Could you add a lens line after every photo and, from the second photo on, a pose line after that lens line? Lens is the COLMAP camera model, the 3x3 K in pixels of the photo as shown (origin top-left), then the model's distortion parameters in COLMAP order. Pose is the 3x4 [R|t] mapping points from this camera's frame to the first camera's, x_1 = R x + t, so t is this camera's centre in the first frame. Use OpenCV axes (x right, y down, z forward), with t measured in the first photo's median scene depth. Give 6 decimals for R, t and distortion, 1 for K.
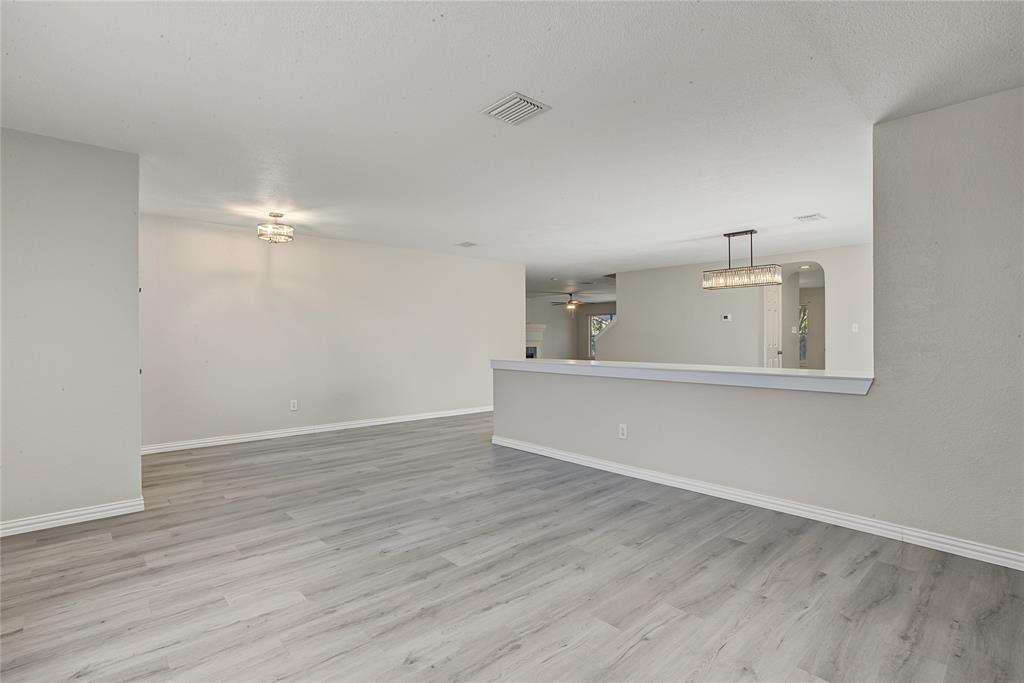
lens RADIAL K [[496.7, 0, 517.1], [0, 496.7, 340.4], [0, 0, 1]] dist [-0.043185, 0.027178]
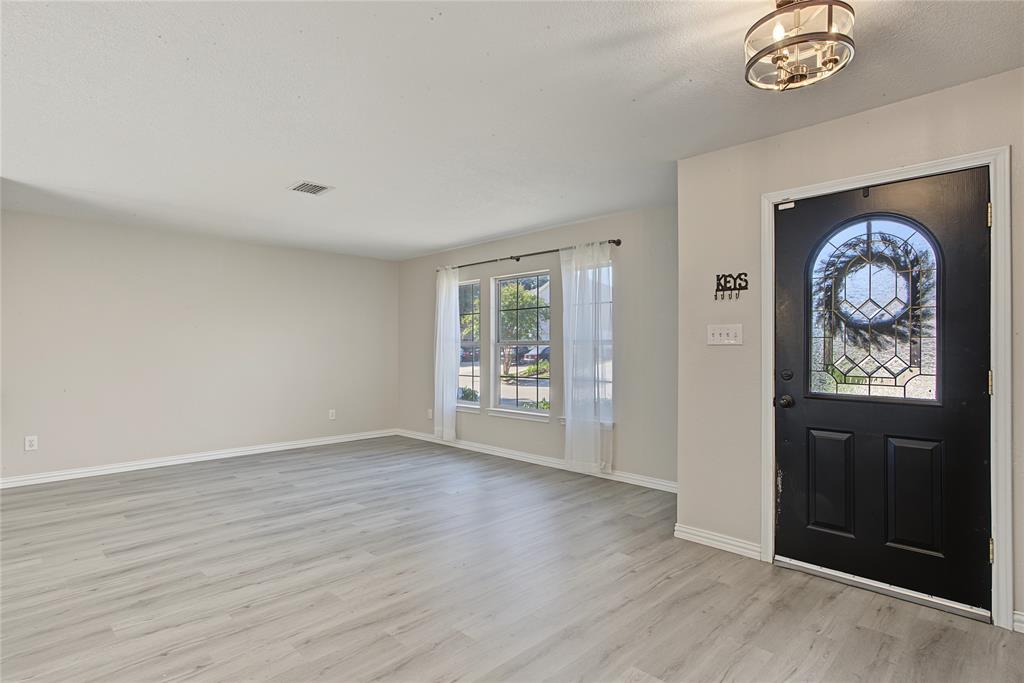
lens RADIAL K [[525.1, 0, 517.3], [0, 525.1, 338.6], [0, 0, 1]] dist [-0.056077, 0.030968]
pose [[-0.999255, 0.000021, -0.038601, -0.418654], [0.000494, 0.999925, -0.012260, -0.024009], [0.038597, -0.012269, -0.999180, 1.983115]]
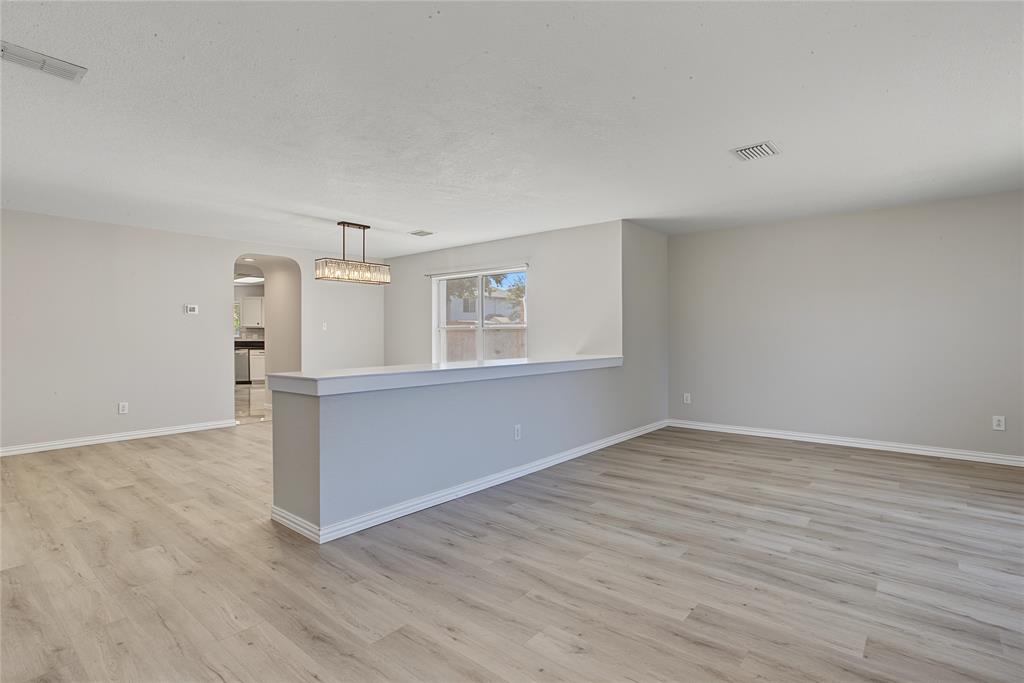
lens RADIAL K [[496.7, 0, 517.1], [0, 496.7, 340.4], [0, 0, 1]] dist [-0.043185, 0.027178]
pose [[-0.118135, -0.011505, 0.992931, -0.937755], [0.008100, 0.999888, 0.012549, -0.008609], [-0.992964, 0.009525, -0.118029, 1.408067]]
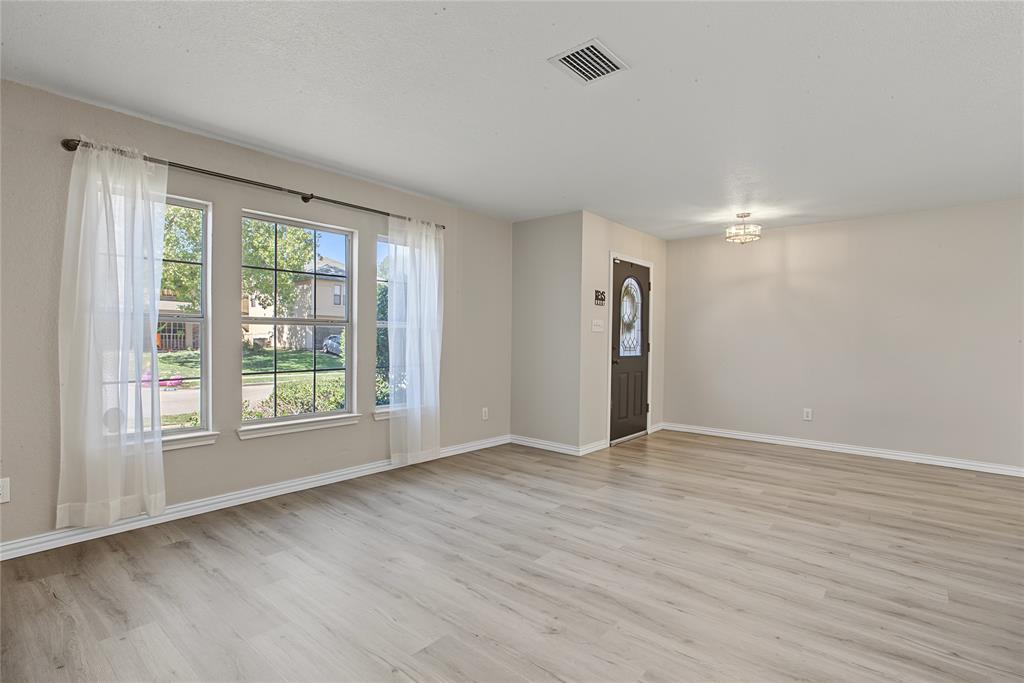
lens RADIAL K [[496.7, 0, 517.1], [0, 496.7, 340.4], [0, 0, 1]] dist [-0.043185, 0.027178]
pose [[0.121803, 0.010809, -0.992495, 0.667529], [-0.018132, 0.999798, 0.008663, -0.006027], [0.992389, 0.016941, 0.121974, 0.624827]]
